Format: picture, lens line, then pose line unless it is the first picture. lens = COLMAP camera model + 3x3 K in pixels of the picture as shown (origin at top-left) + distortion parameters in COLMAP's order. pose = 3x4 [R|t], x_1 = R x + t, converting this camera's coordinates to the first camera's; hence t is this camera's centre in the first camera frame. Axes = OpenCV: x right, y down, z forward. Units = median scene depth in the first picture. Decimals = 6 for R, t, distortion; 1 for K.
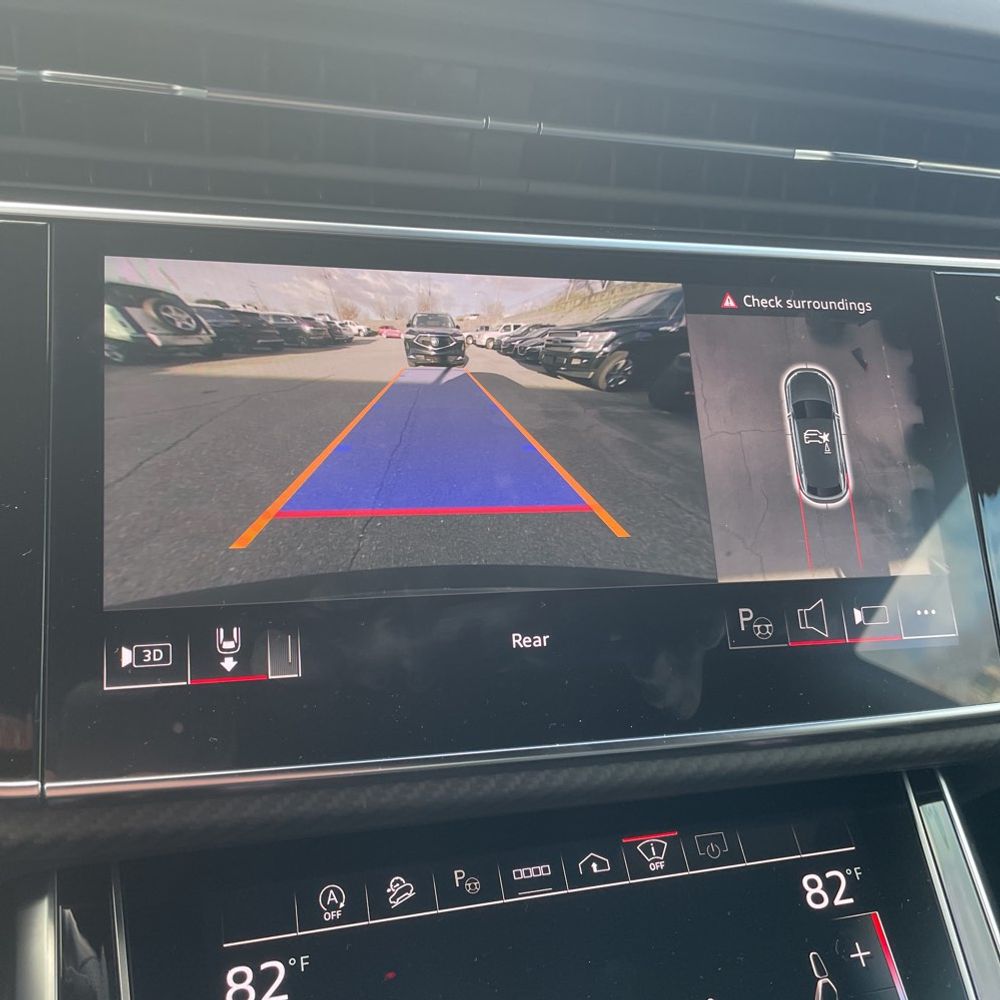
lens RADIAL K [[1000.2, 0, 493.5], [0, 1000.2, 505.5], [0, 0, 1]] dist [0.084191, -0.110353]
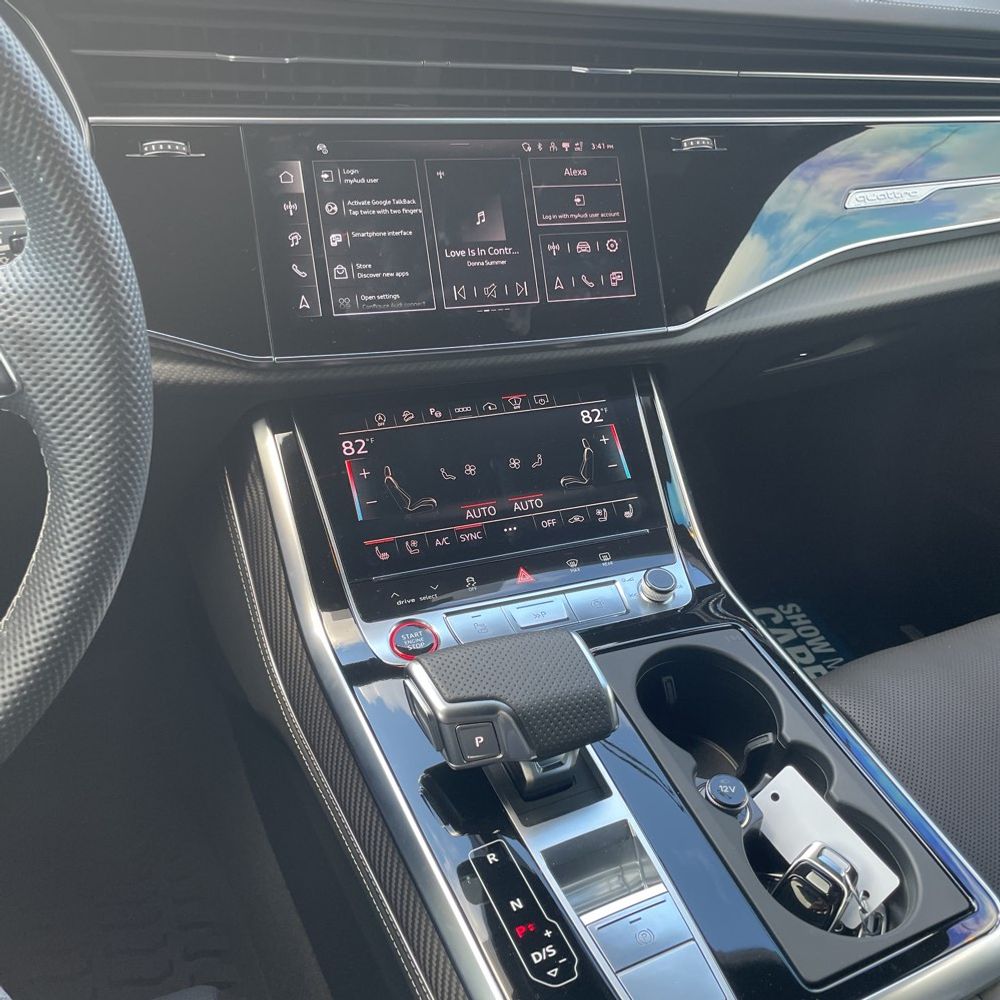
lens RADIAL K [[1000.2, 0, 493.5], [0, 1000.2, 505.5], [0, 0, 1]] dist [0.084191, -0.110353]
pose [[0.996236, -0.058294, 0.064156, -0.052501], [0.045049, 0.980485, 0.191362, 0.137984], [-0.074059, -0.187751, 0.979421, -1.298627]]
